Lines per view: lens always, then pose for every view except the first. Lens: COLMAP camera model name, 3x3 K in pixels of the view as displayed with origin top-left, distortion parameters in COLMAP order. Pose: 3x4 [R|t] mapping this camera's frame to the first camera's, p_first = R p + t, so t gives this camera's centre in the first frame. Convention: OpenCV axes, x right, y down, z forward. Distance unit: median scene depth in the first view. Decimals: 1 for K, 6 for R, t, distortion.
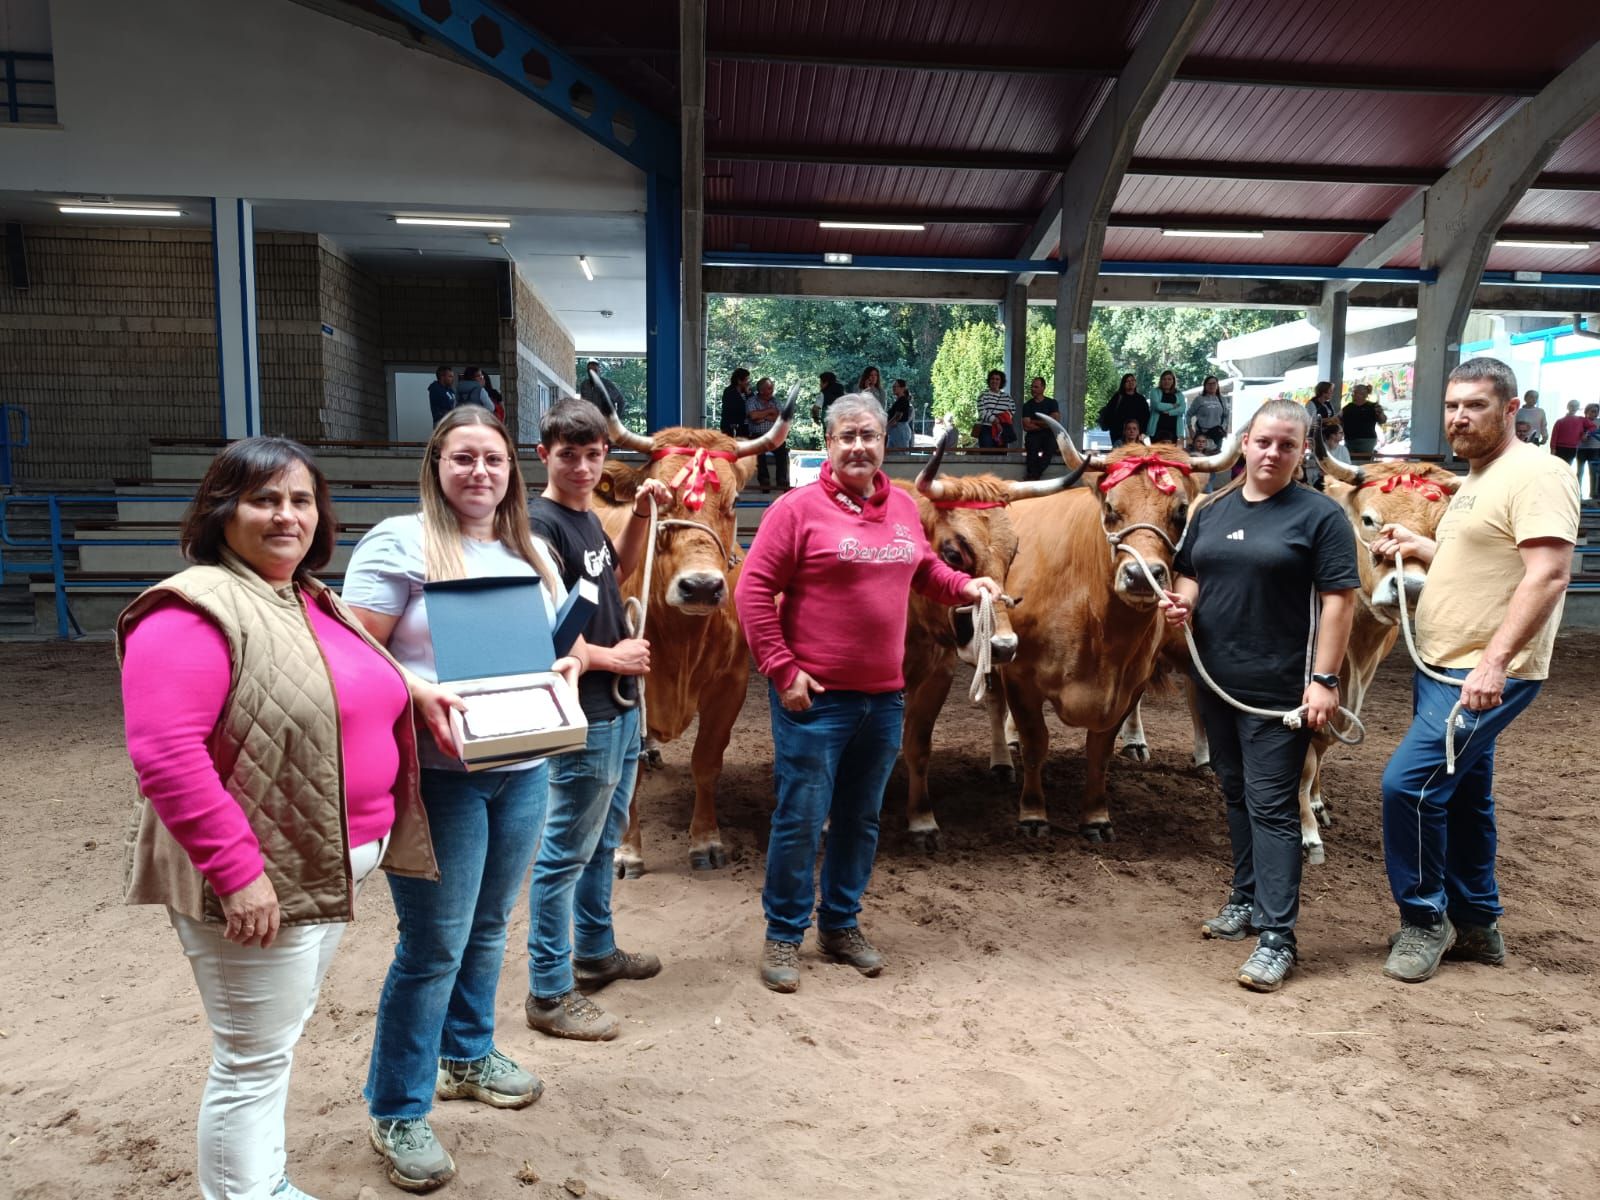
lens RADIAL K [[1143.8, 0, 814.6], [0, 1143.8, 575.9], [0, 0, 1]] dist [0.042764, -0.027508]
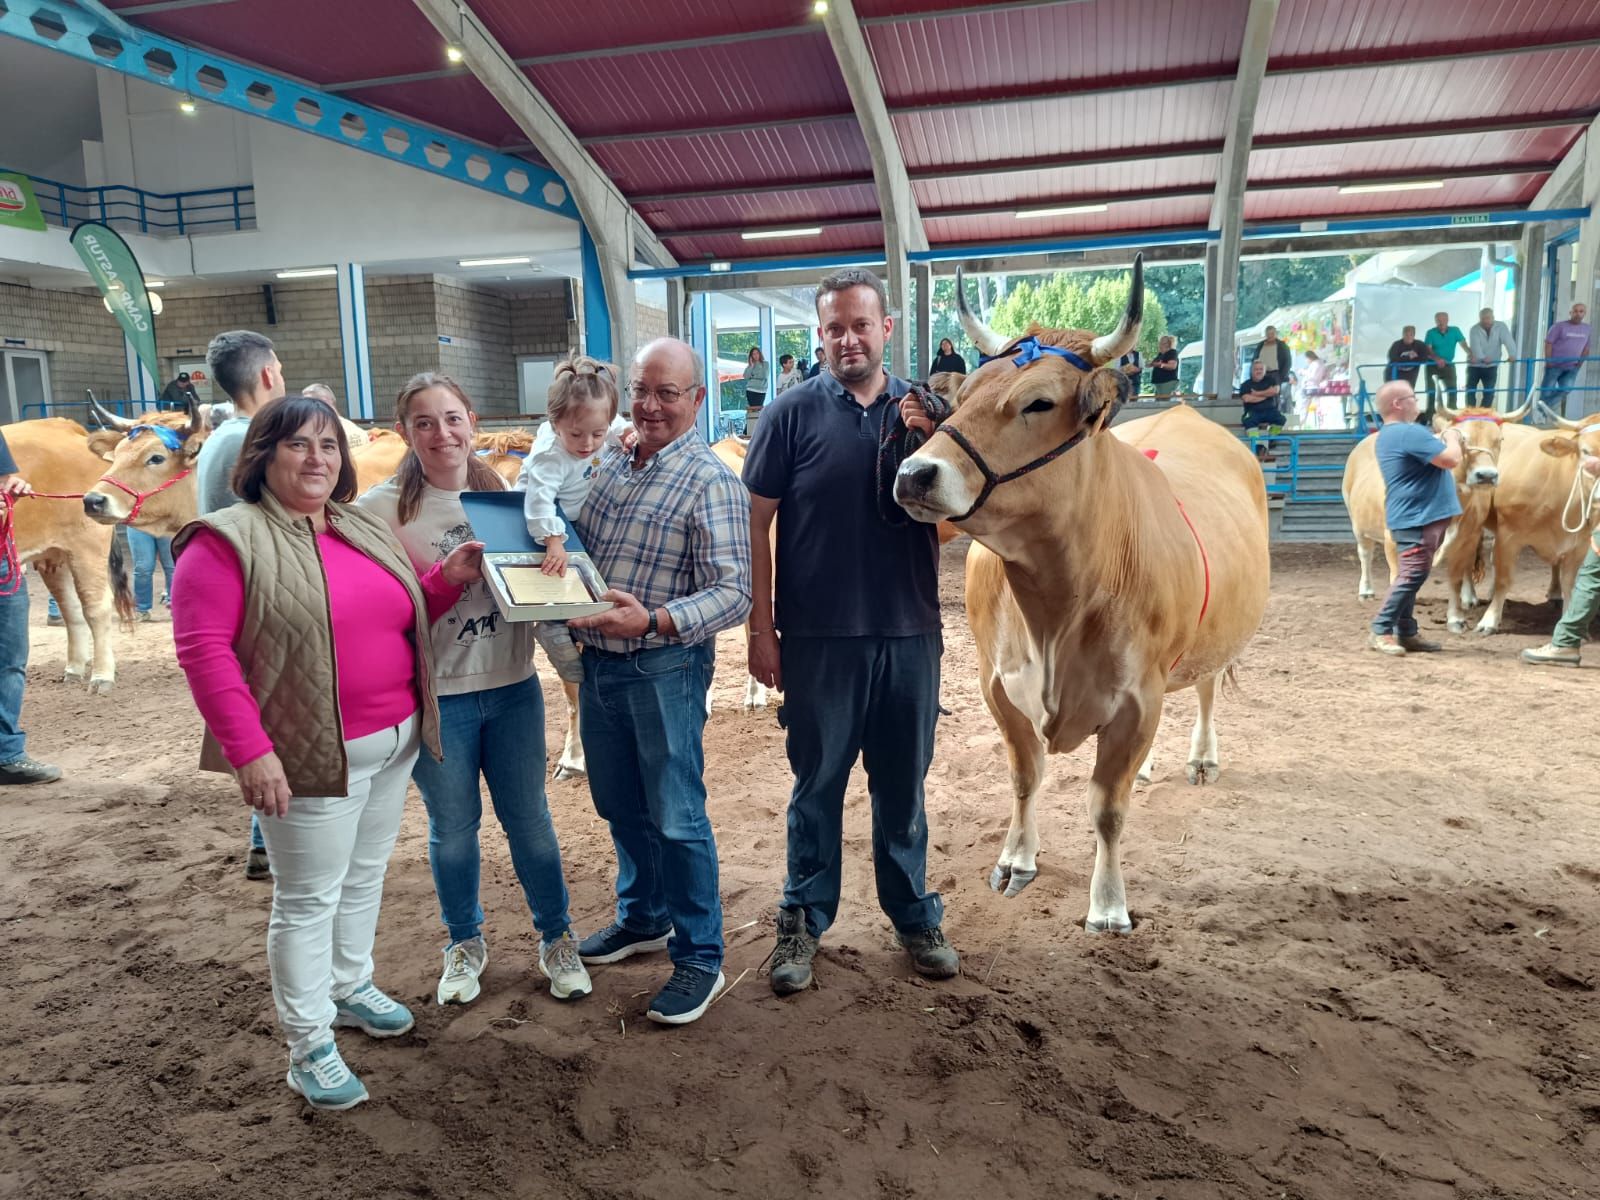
lens RADIAL K [[1141.6, 0, 800.9], [0, 1141.6, 620.0], [0, 0, 1]] dist [0.011928, -0.006335]
pose [[0.937047, 0.024625, -0.348333, 0.406974], [0.006659, 0.996069, 0.088328, 0.013201], [0.349139, -0.085087, 0.933200, -0.179823]]
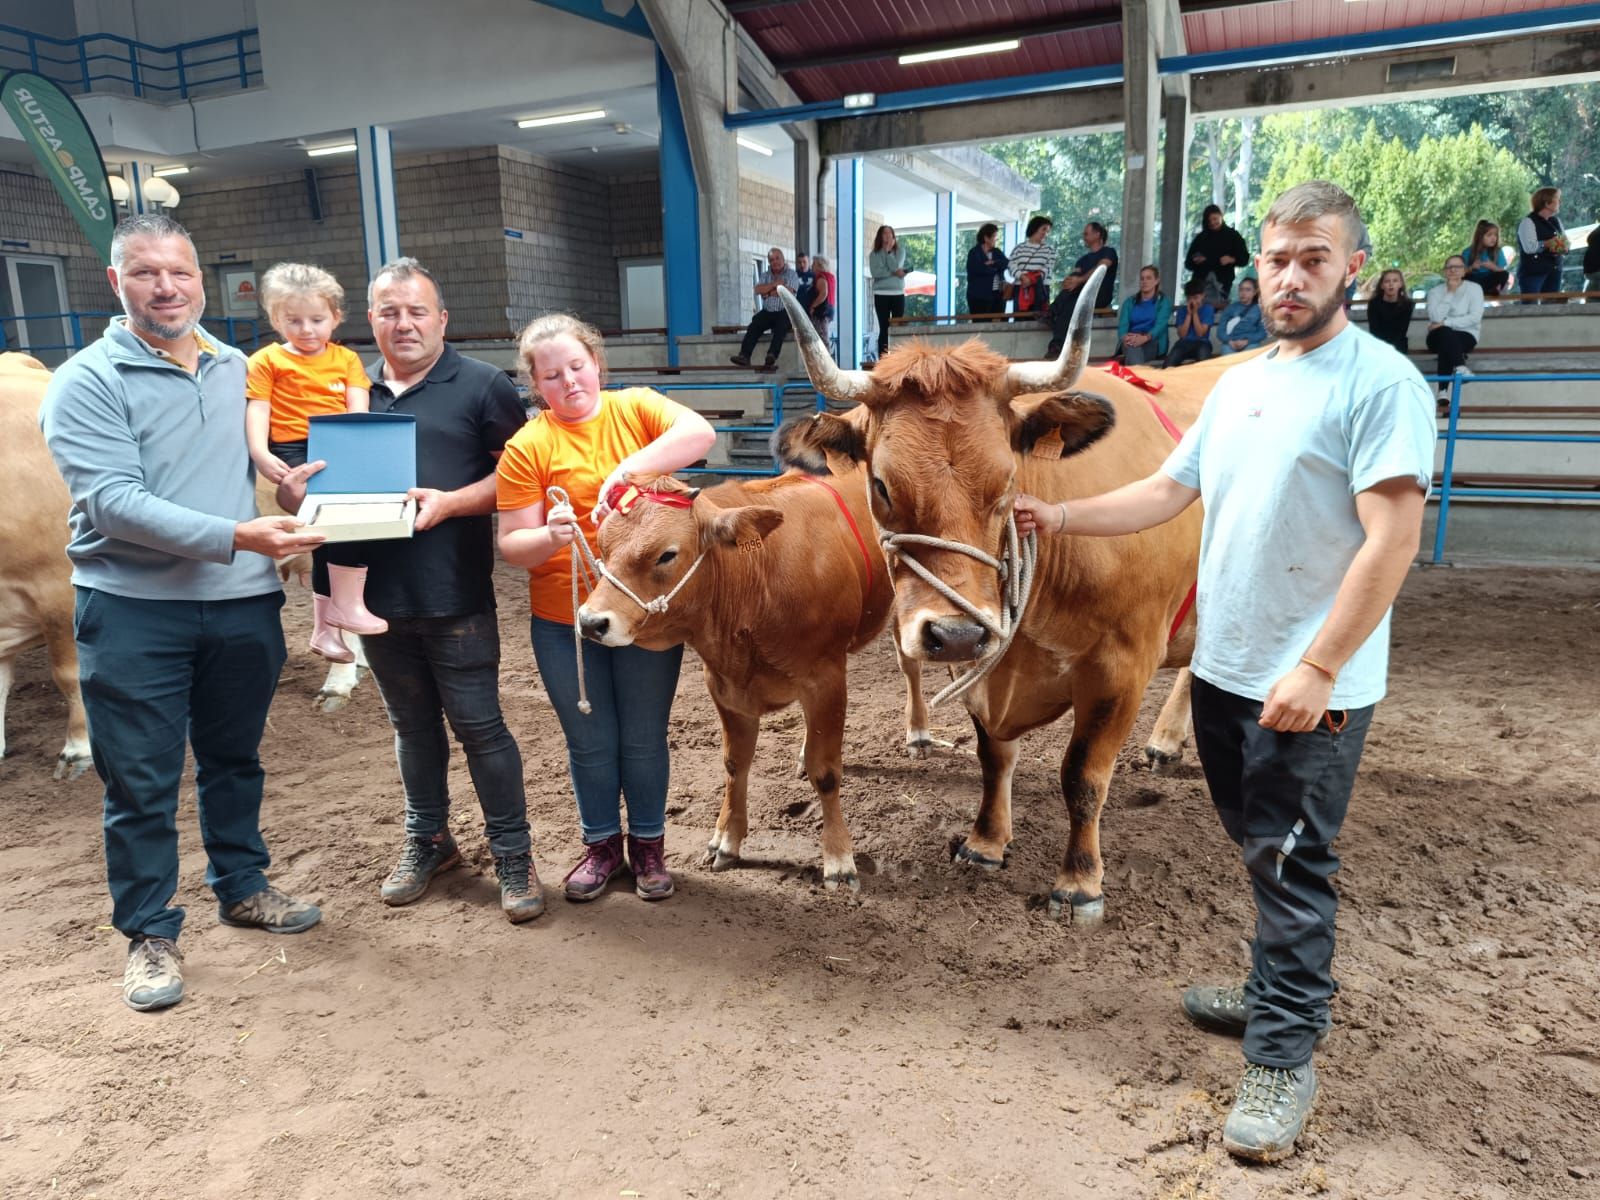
lens RADIAL K [[1123.1, 0, 789.4], [0, 1123.1, 619.4], [0, 0, 1]] dist [0.000380, 0.002866]
pose [[0.858438, 0.087119, -0.505464, 0.309250], [-0.009543, 0.988012, 0.154082, -0.010414], [0.512828, -0.127446, 0.848979, 0.127209]]
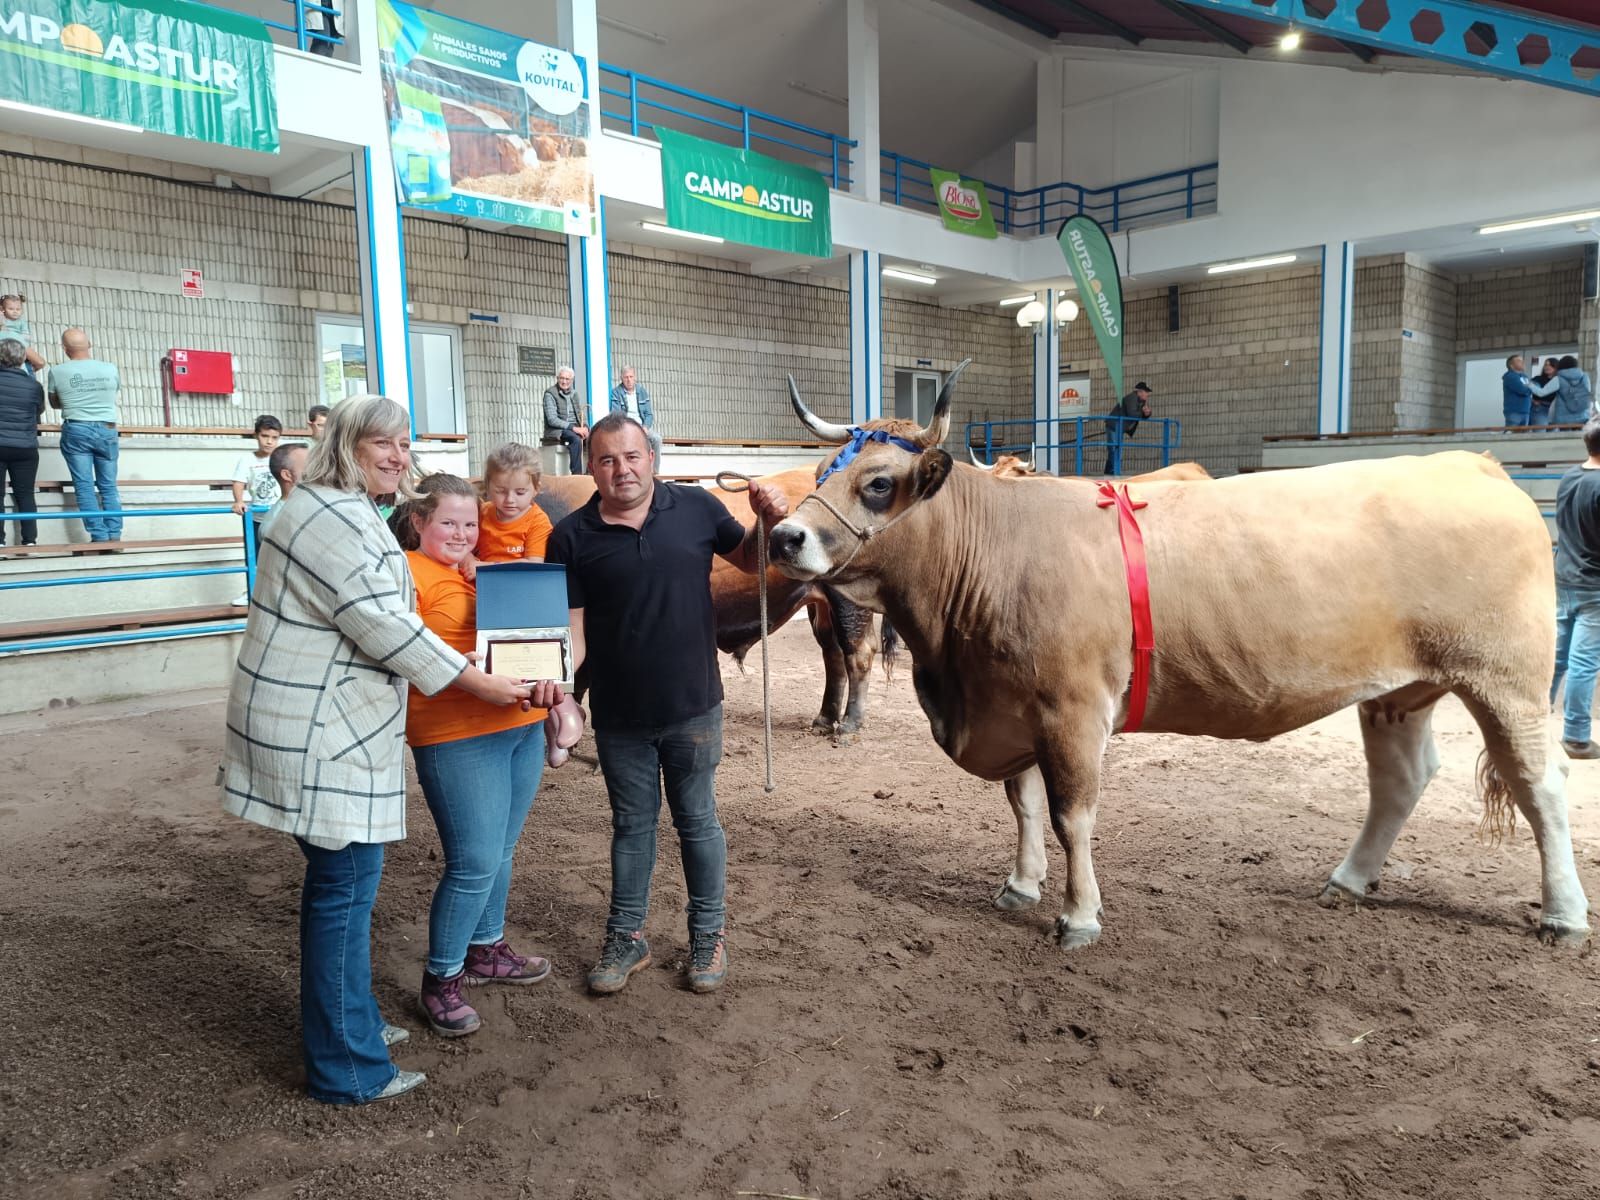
lens RADIAL K [[1124.1, 0, 793.3], [0, 1124.1, 628.9], [0, 0, 1]] dist [-0.000045, 0.001089]
pose [[0.646698, 0.073230, -0.759222, 0.048302], [-0.024640, 0.996867, 0.075164, 0.011181], [0.762348, -0.029901, 0.646476, -0.171830]]
